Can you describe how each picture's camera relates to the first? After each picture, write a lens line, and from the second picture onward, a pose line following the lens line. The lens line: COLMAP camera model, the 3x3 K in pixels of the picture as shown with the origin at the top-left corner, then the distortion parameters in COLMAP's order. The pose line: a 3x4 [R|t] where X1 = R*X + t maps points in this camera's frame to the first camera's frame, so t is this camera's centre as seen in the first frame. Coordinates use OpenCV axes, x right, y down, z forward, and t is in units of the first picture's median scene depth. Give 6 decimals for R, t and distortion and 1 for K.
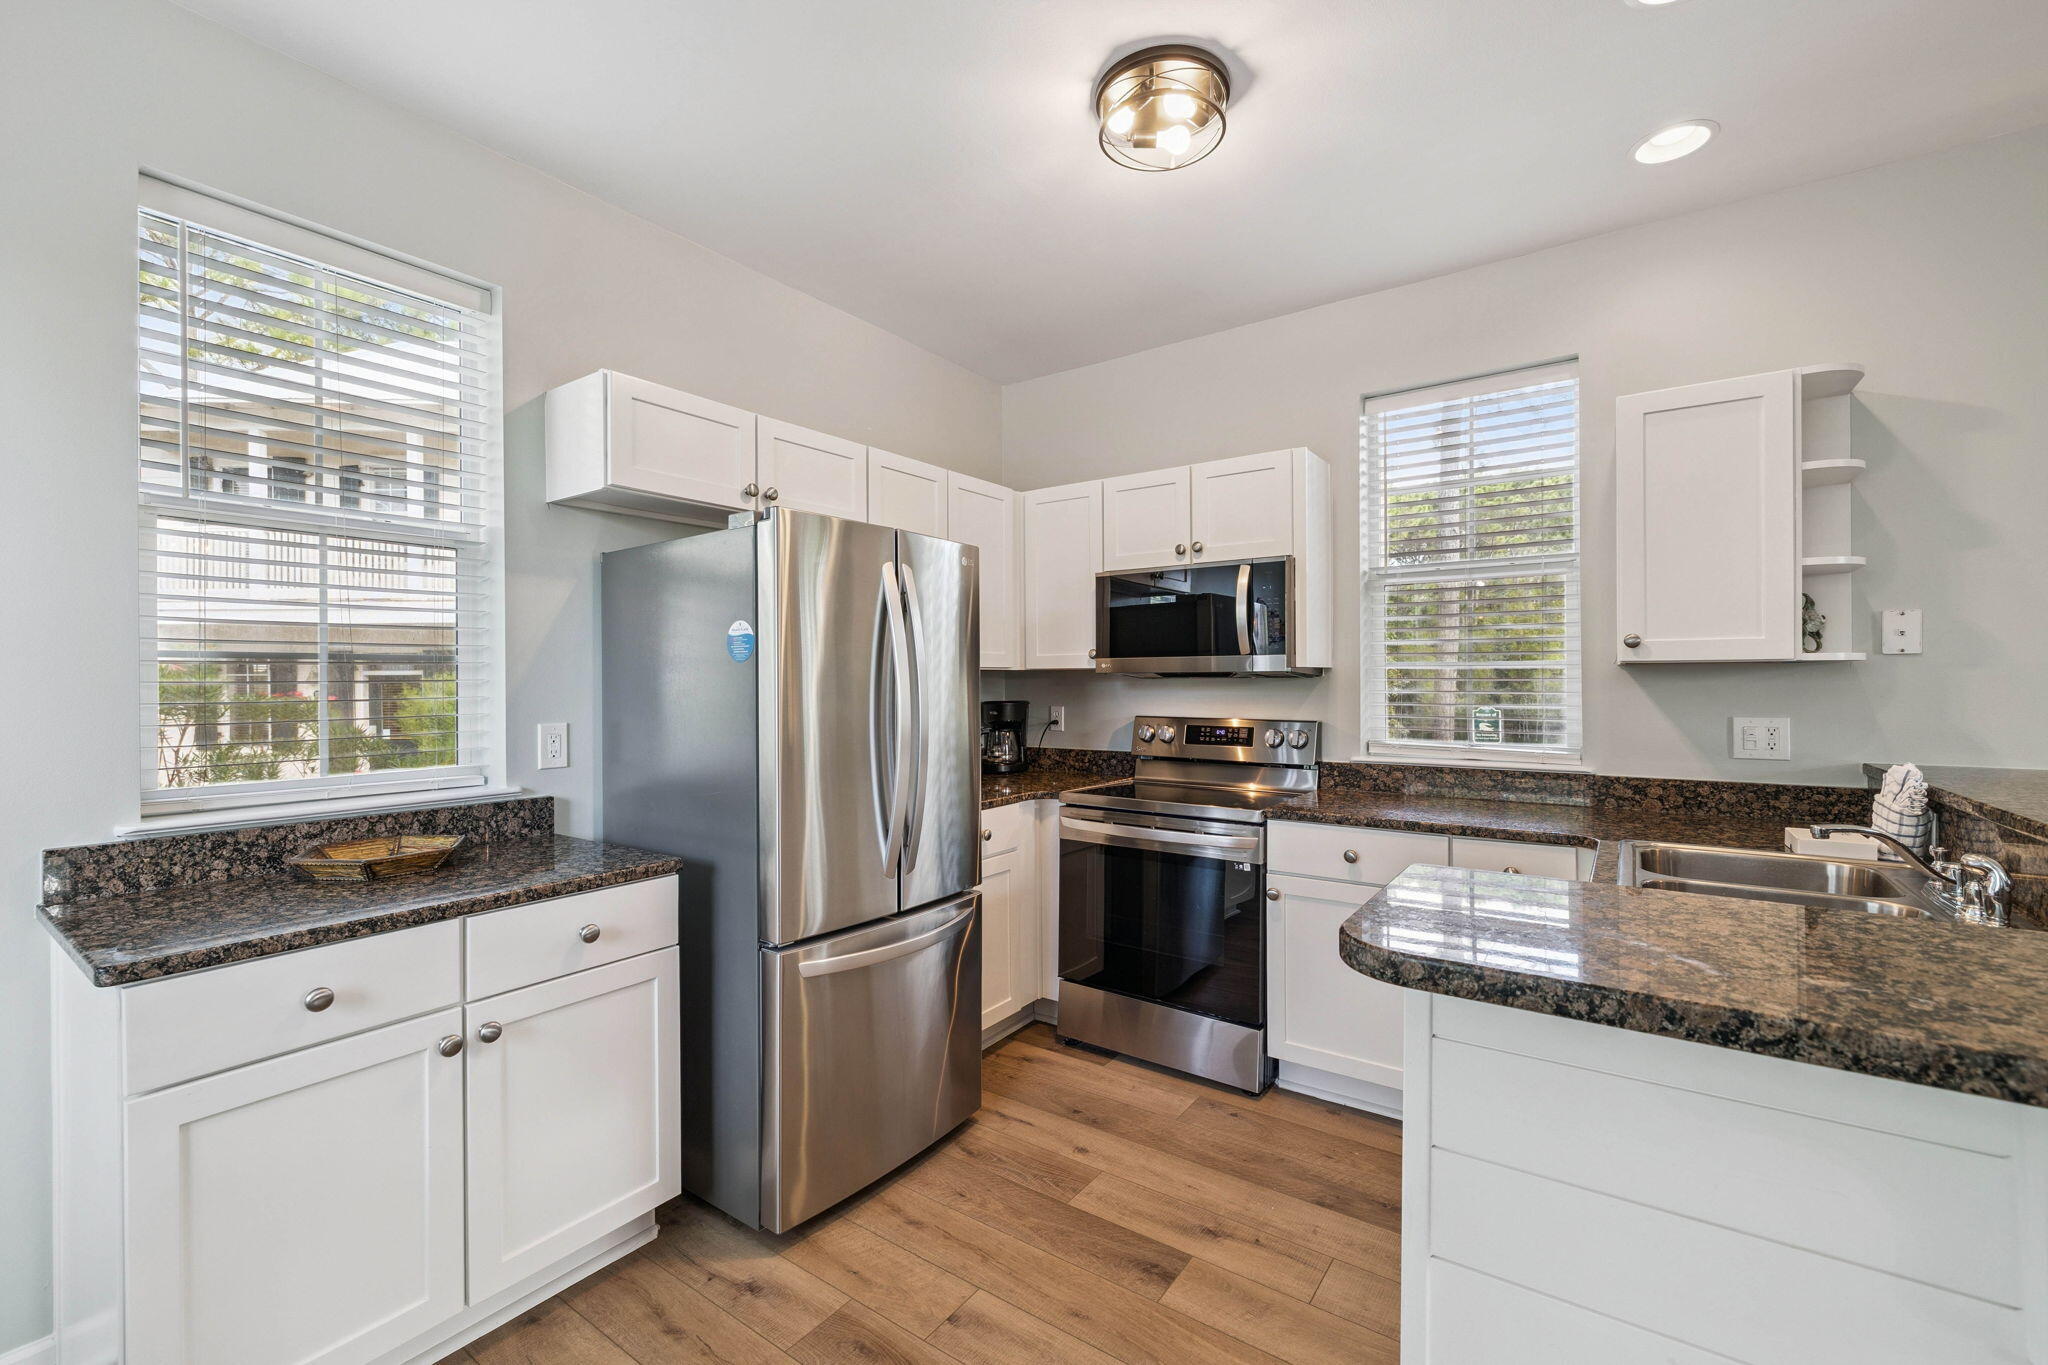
lens RADIAL K [[854.7, 0, 1025.0], [0, 854.7, 676.5], [0, 0, 1]] dist [-0.002161, 0.000136]
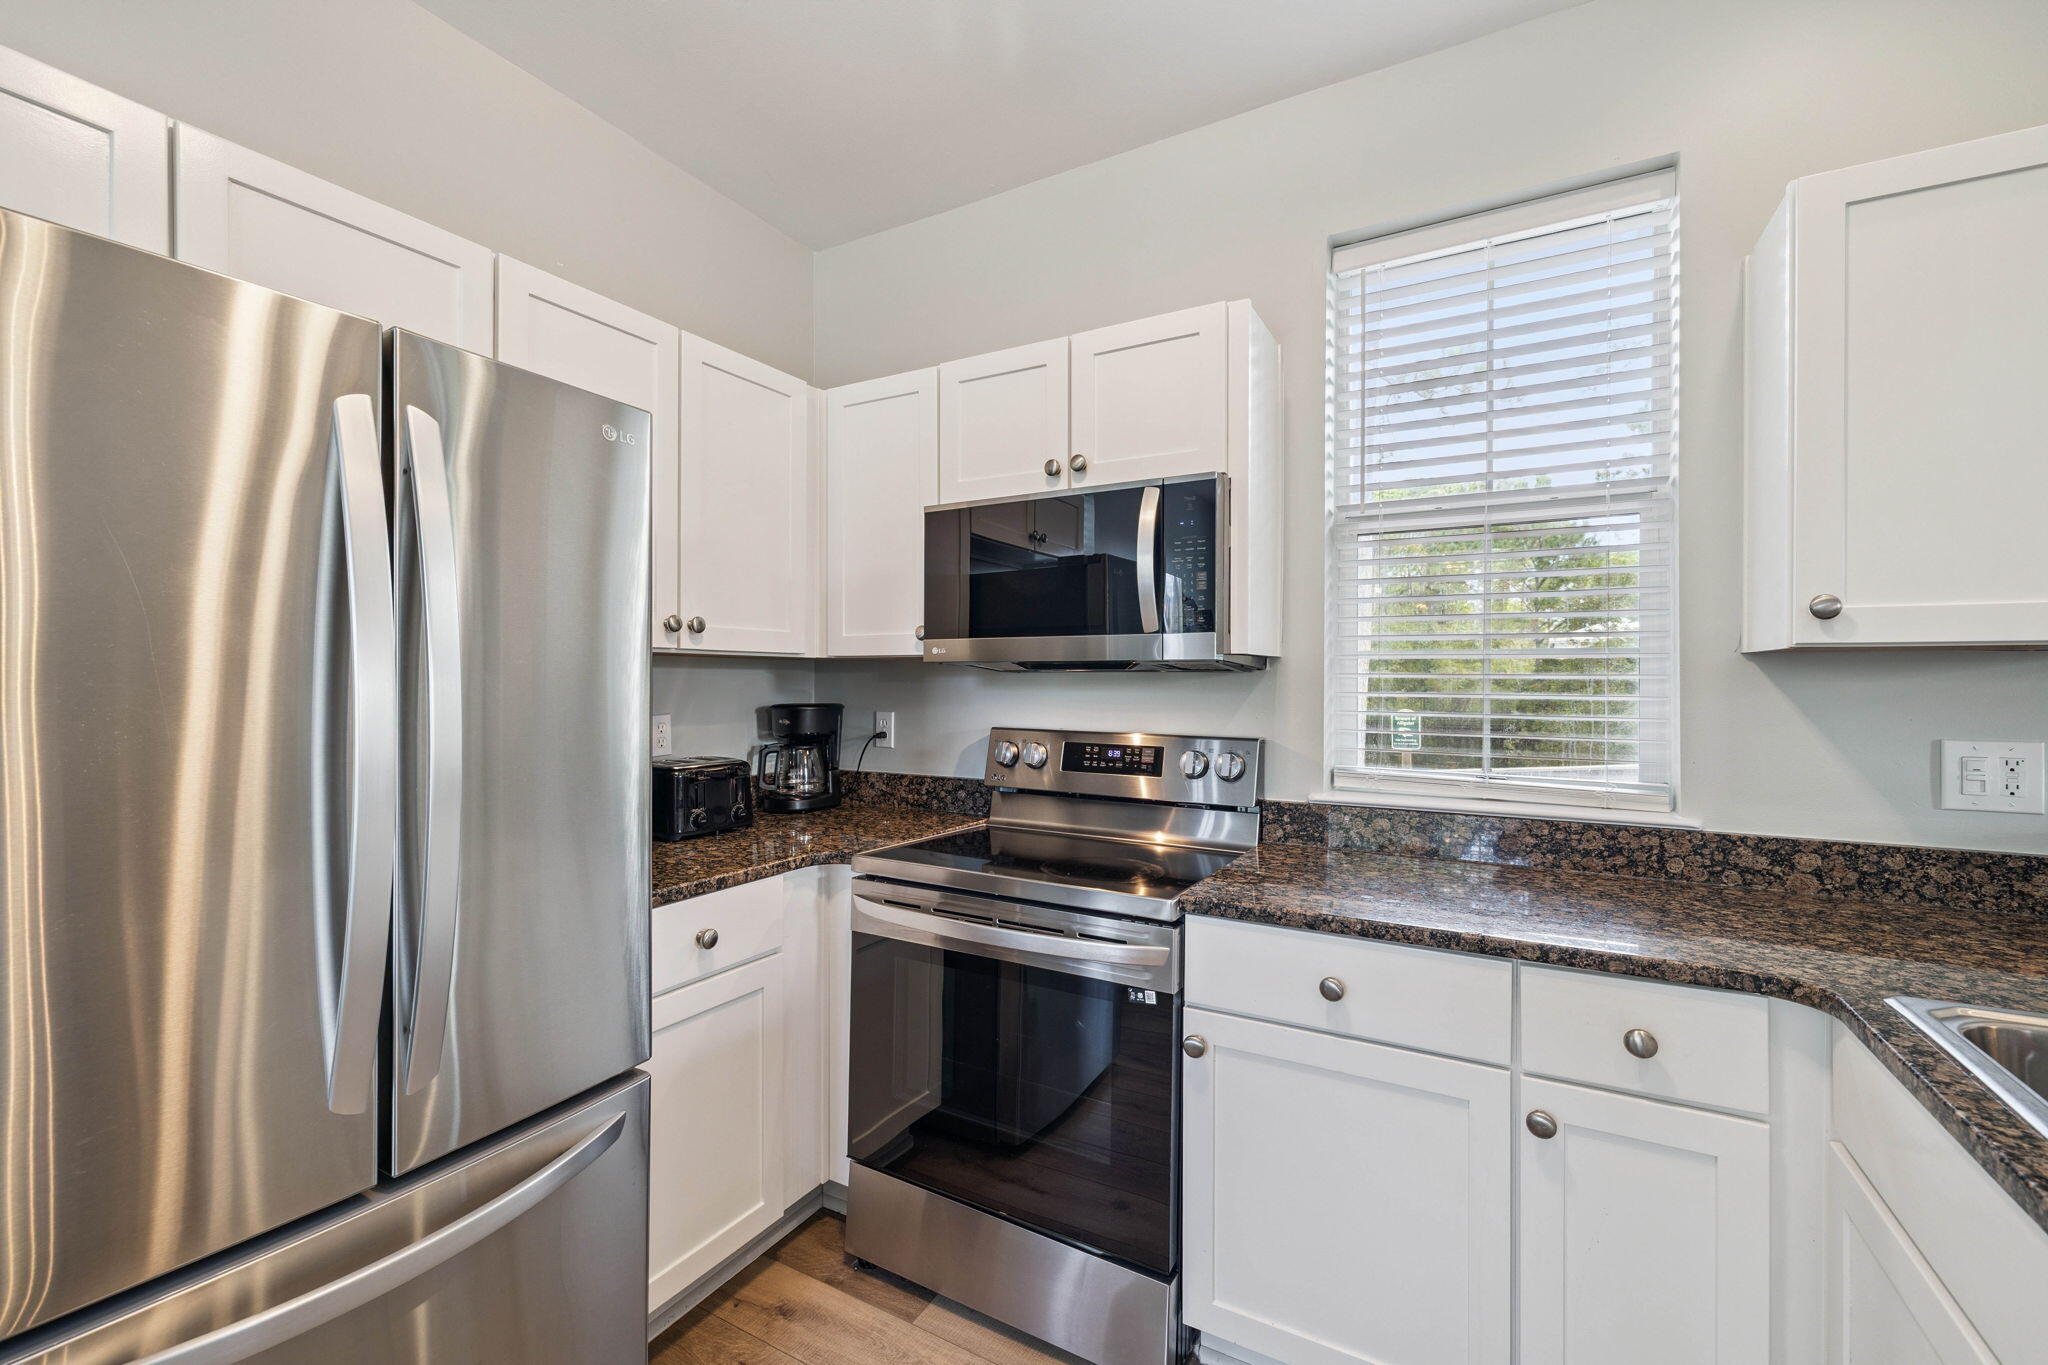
lens RADIAL K [[854.7, 0, 1025.0], [0, 854.7, 676.5], [0, 0, 1]] dist [-0.002161, 0.000136]
pose [[0.994849, 0.007831, 0.101062, 0.097924], [-0.008006, 0.999967, 0.001326, 0.005476], [-0.101049, -0.002128, 0.994879, 0.368400]]
